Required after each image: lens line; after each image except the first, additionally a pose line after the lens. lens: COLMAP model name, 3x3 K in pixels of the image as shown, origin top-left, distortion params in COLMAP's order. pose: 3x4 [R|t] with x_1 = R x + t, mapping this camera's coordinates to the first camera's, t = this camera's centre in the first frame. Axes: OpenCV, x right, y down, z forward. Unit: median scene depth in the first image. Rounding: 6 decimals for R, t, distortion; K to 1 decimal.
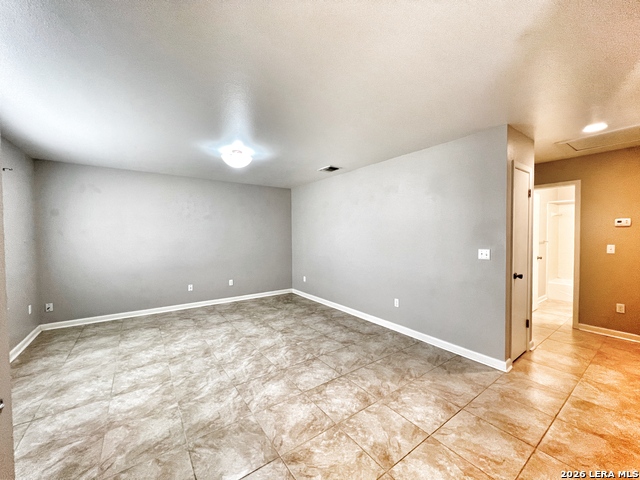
lens RADIAL K [[255.2, 0, 319.6], [0, 255.2, 240.2], [0, 0, 1]] dist [-0.000838, 0.000390]
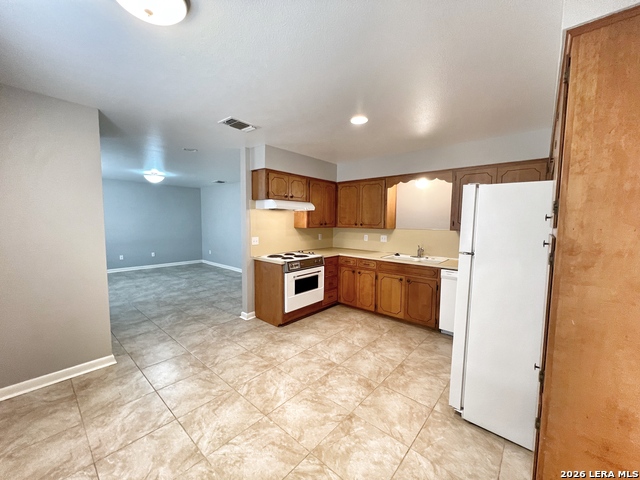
lens RADIAL K [[255.2, 0, 319.6], [0, 255.2, 240.2], [0, 0, 1]] dist [-0.000838, 0.000390]
pose [[0.972604, -0.001392, 0.232462, 0.372721], [-0.011174, 0.998546, 0.052731, -0.000383], [-0.232198, -0.053884, 0.971175, -0.988076]]
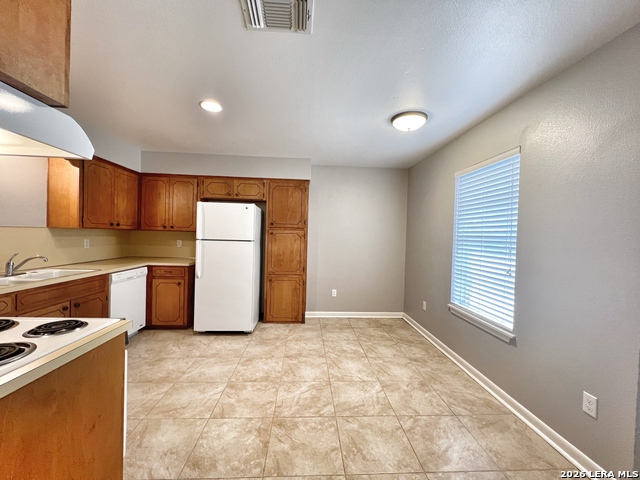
lens RADIAL K [[255.2, 0, 319.6], [0, 255.2, 240.2], [0, 0, 1]] dist [-0.000838, 0.000390]
pose [[-0.845063, -0.027306, 0.533969, 0.033275], [-0.008780, 0.999269, 0.037204, 0.010787], [-0.534594, 0.026751, -0.844685, 0.223263]]
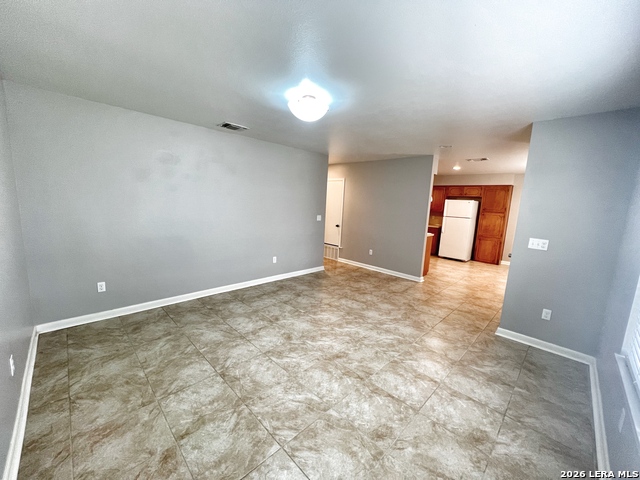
lens RADIAL K [[255.2, 0, 319.6], [0, 255.2, 240.2], [0, 0, 1]] dist [-0.000838, 0.000390]
pose [[-0.162525, -0.151603, 0.974988, -1.123577], [-0.019719, 0.988428, 0.150406, -0.061185], [-0.986507, 0.005219, -0.163634, 1.120058]]
